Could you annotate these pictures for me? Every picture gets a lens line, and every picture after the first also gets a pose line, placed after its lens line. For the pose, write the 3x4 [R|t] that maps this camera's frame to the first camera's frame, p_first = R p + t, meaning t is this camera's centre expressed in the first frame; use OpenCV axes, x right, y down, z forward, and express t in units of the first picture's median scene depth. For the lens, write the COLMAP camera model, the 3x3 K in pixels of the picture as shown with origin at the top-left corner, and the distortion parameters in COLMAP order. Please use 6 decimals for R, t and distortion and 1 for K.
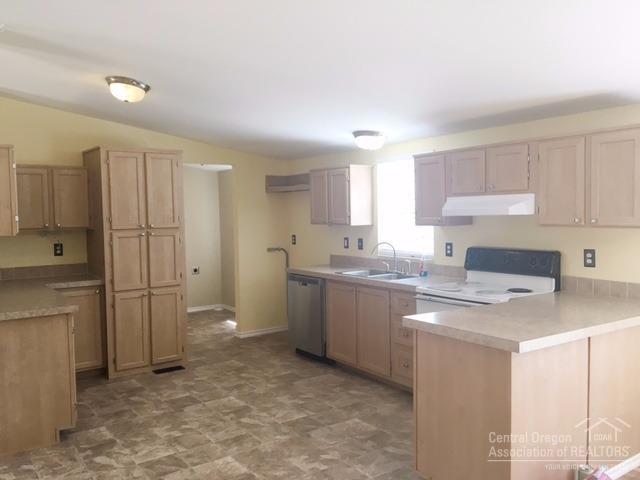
lens RADIAL K [[539.1, 0, 320.0], [0, 539.1, 240.0], [0, 0, 1]] dist [0.000439, -0.000338]
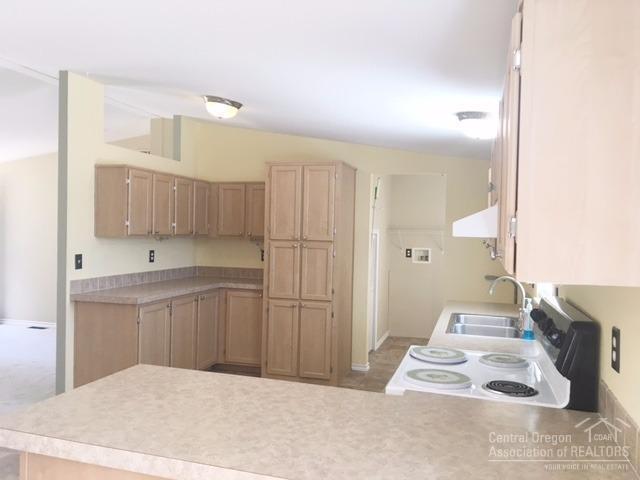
lens RADIAL K [[539.1, 0, 320.0], [0, 539.1, 240.0], [0, 0, 1]] dist [0.000439, -0.000338]
pose [[0.612650, 0.046671, -0.788975, 0.501940], [-0.074219, 0.997241, 0.001358, -0.026015], [0.786862, 0.057725, 0.614423, 0.410912]]
